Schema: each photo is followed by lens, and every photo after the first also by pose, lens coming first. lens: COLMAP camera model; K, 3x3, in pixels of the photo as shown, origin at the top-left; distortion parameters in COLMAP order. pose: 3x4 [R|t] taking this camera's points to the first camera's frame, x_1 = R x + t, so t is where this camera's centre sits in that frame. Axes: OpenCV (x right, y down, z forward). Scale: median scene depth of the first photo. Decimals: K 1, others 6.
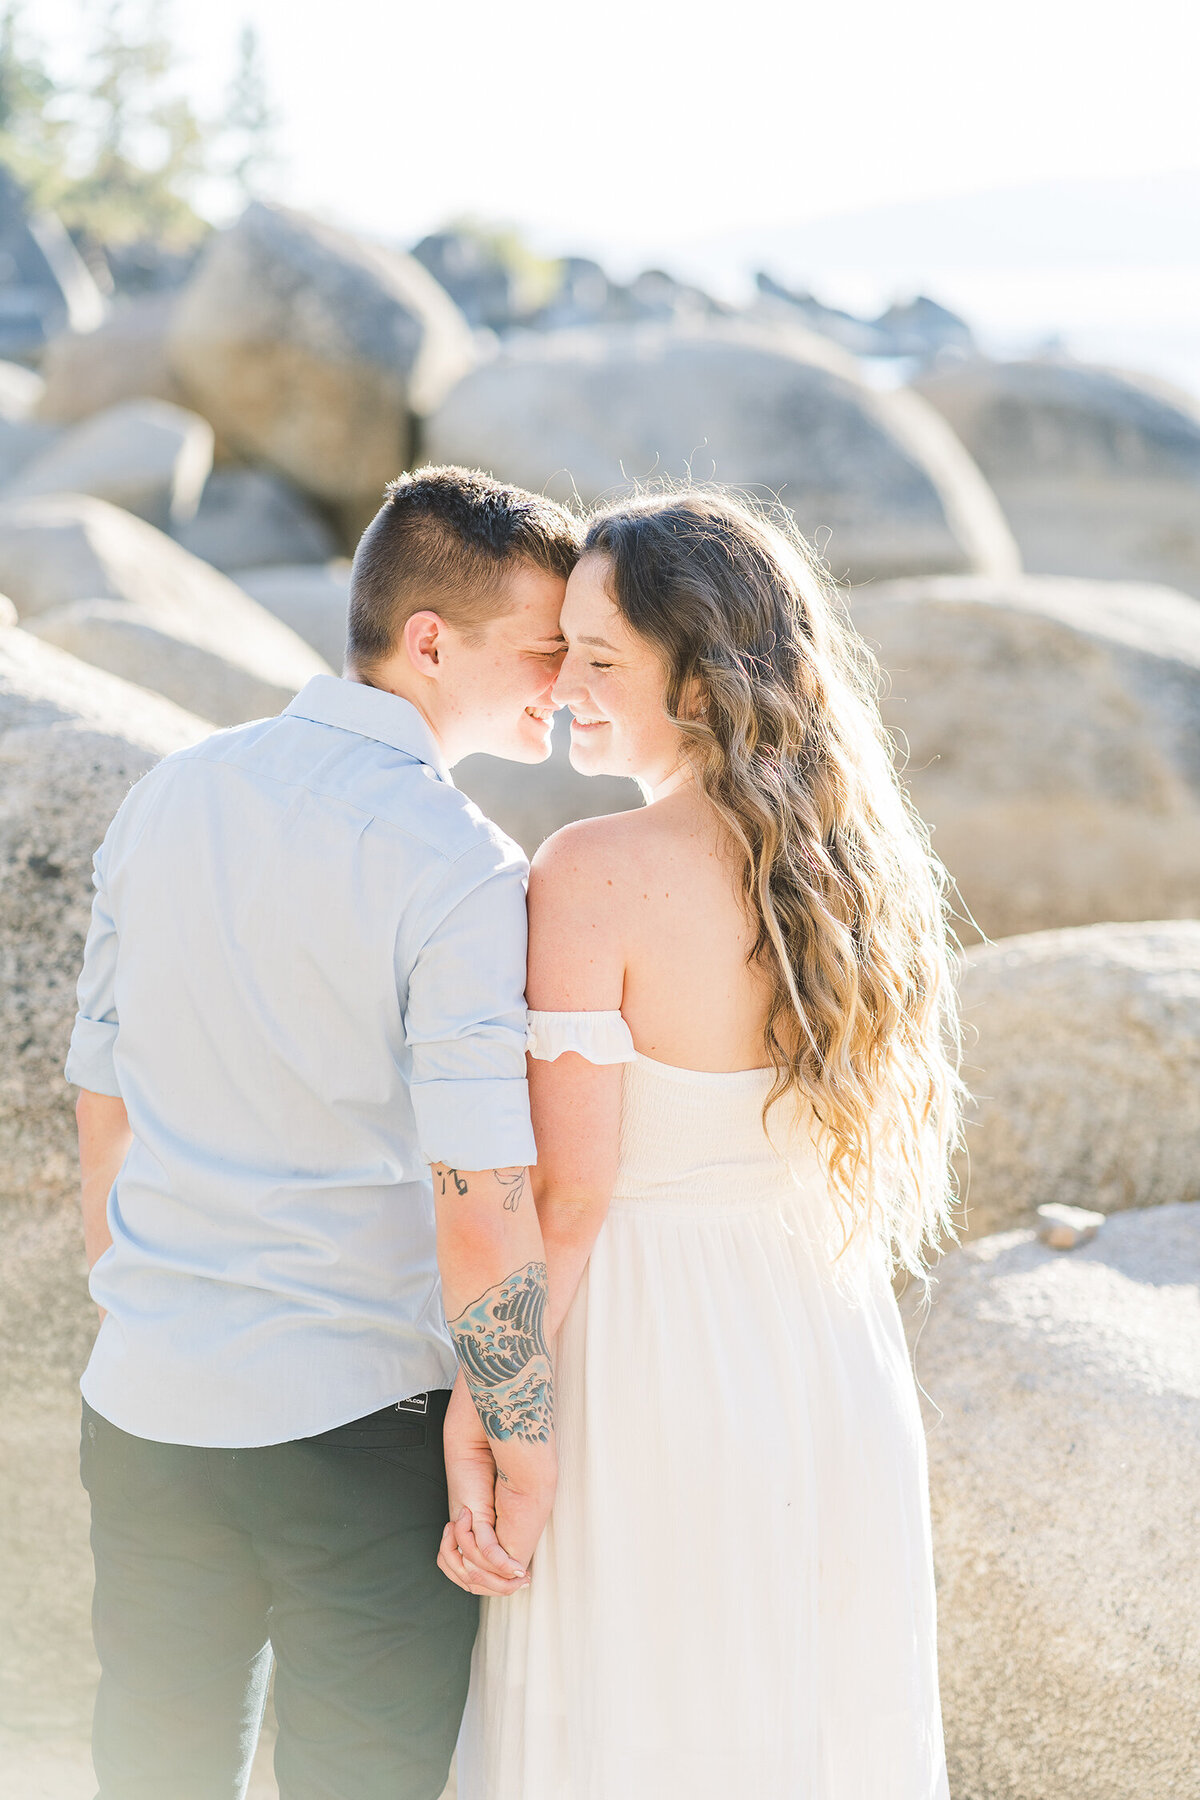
lens RADIAL K [[4192.2, 0, 600.0], [0, 4192.2, 900.0], [0, 0, 1]] dist [-0.030484, -0.252411]
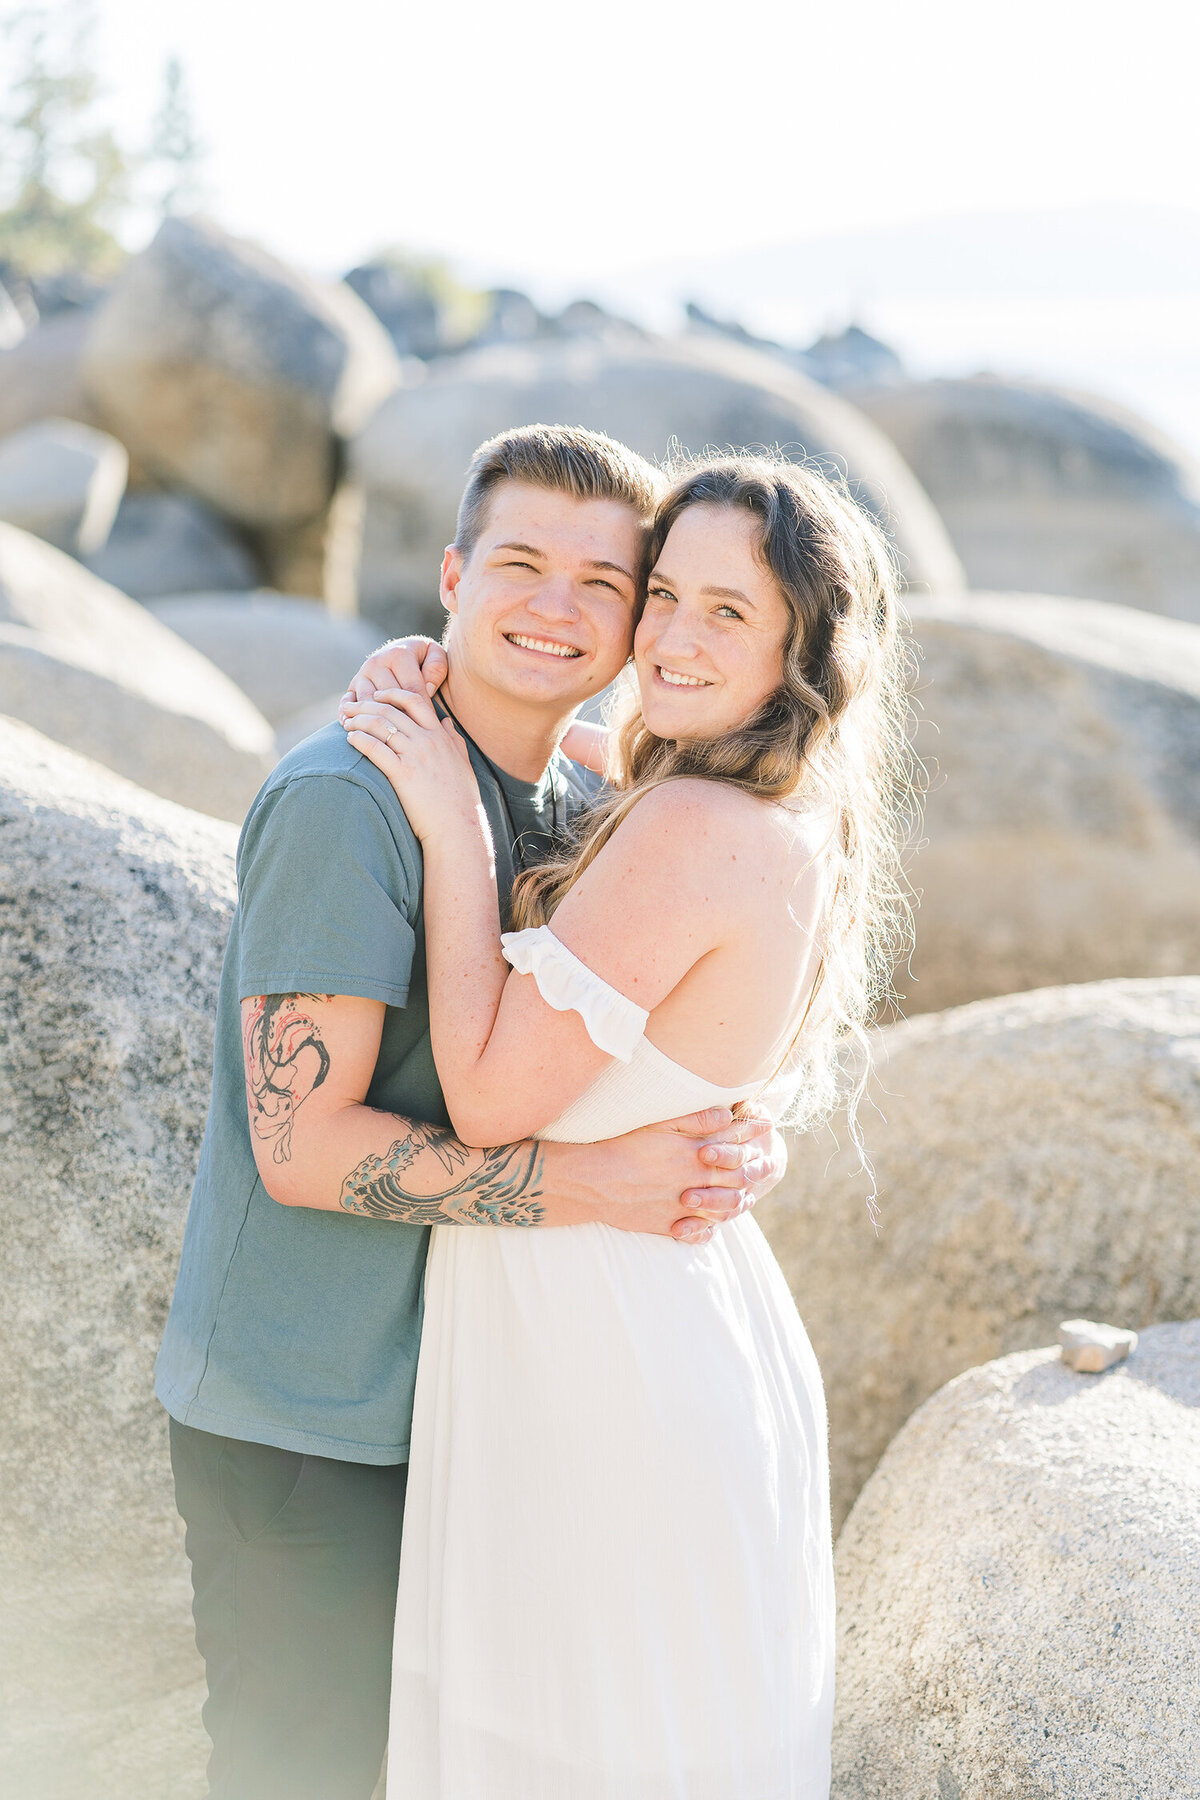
lens RADIAL K [[4159.2, 0, 529.8], [0, 4159.2, 898.1], [0, 0, 1]] dist [0.005129, -0.134268]
pose [[0.999983, -0.005815, -0.000472, -0.001001], [0.005811, 0.999950, -0.008127, -0.006036], [0.000520, 0.008124, 0.999967, 0.173061]]
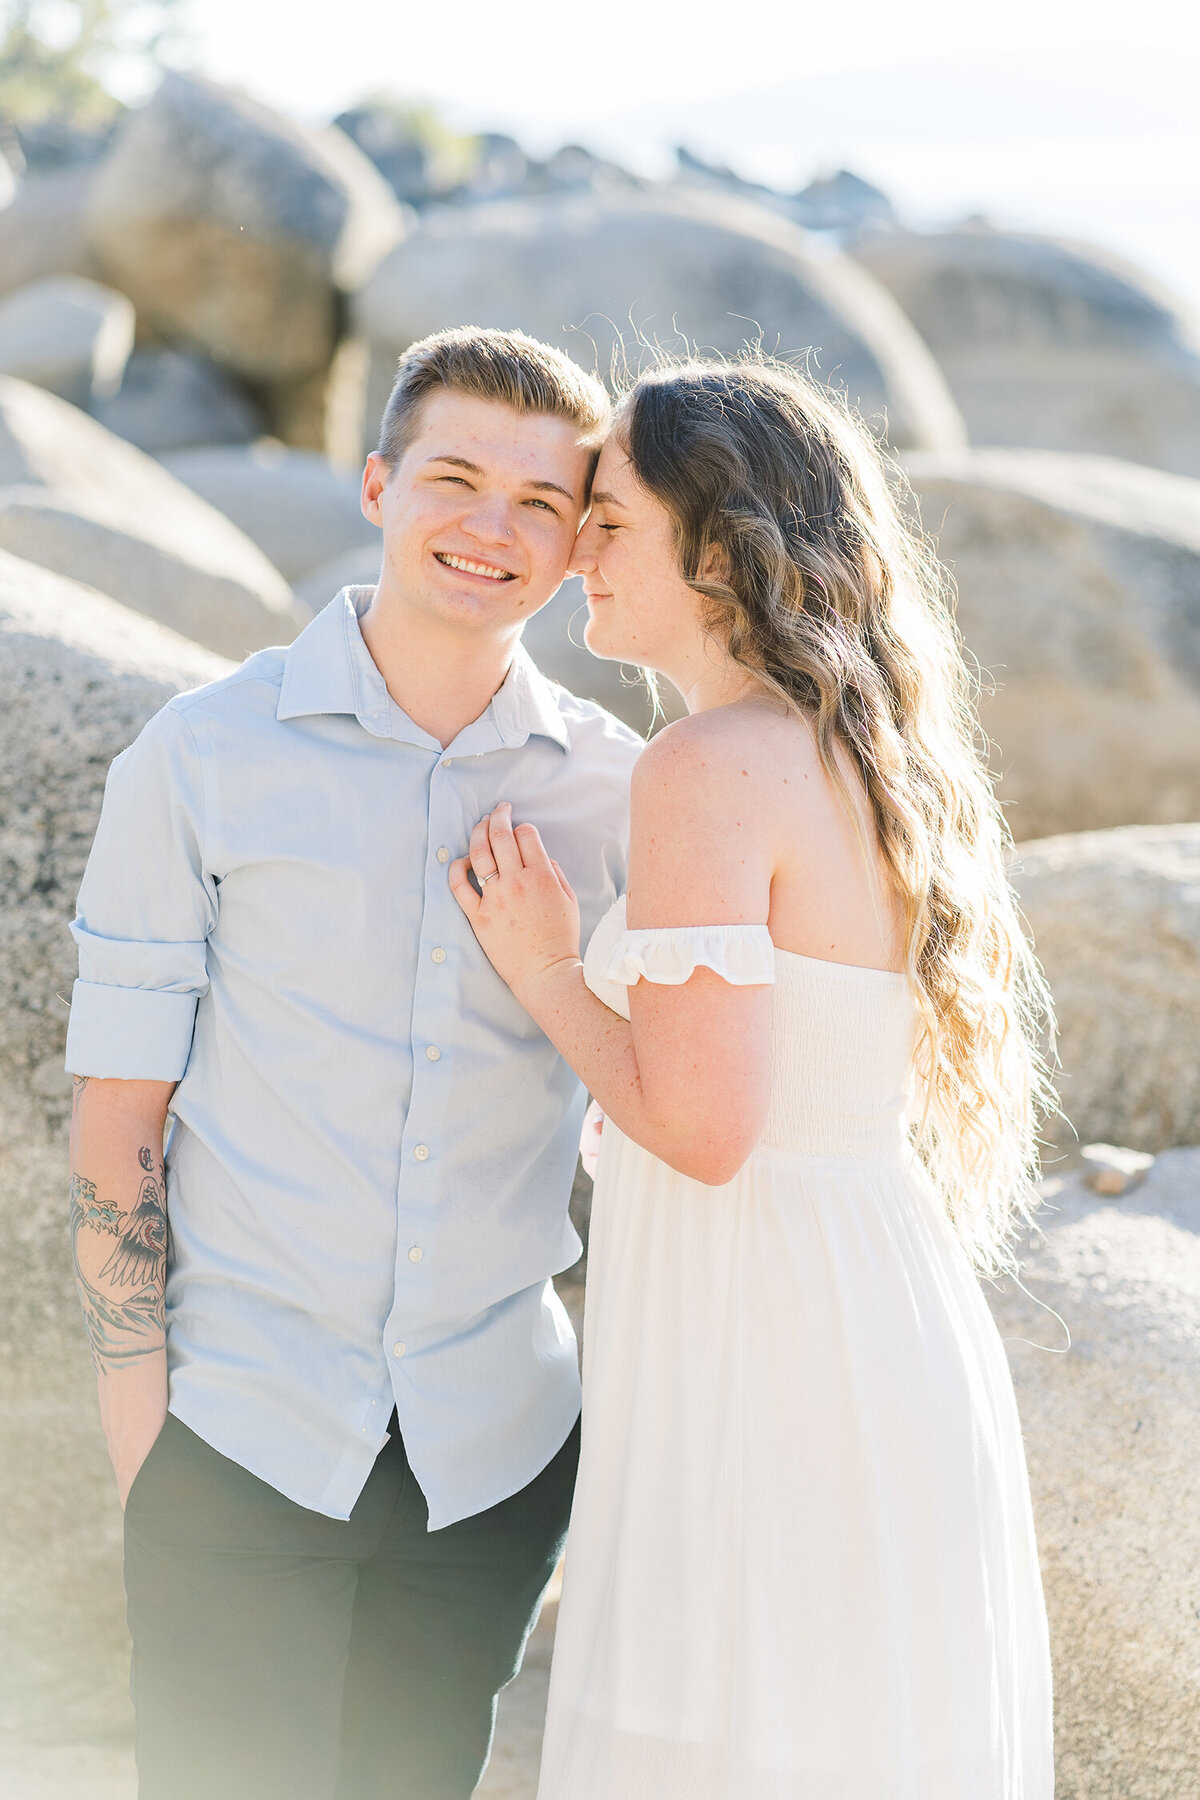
lens RADIAL K [[4192.2, 0, 600.0], [0, 4192.2, 900.0], [0, 0, 1]] dist [-0.030484, -0.252411]
pose [[0.999749, -0.012383, 0.018671, -0.016398], [0.011847, 0.999522, 0.028554, -0.007704], [-0.019015, -0.028326, 0.999418, 0.106420]]
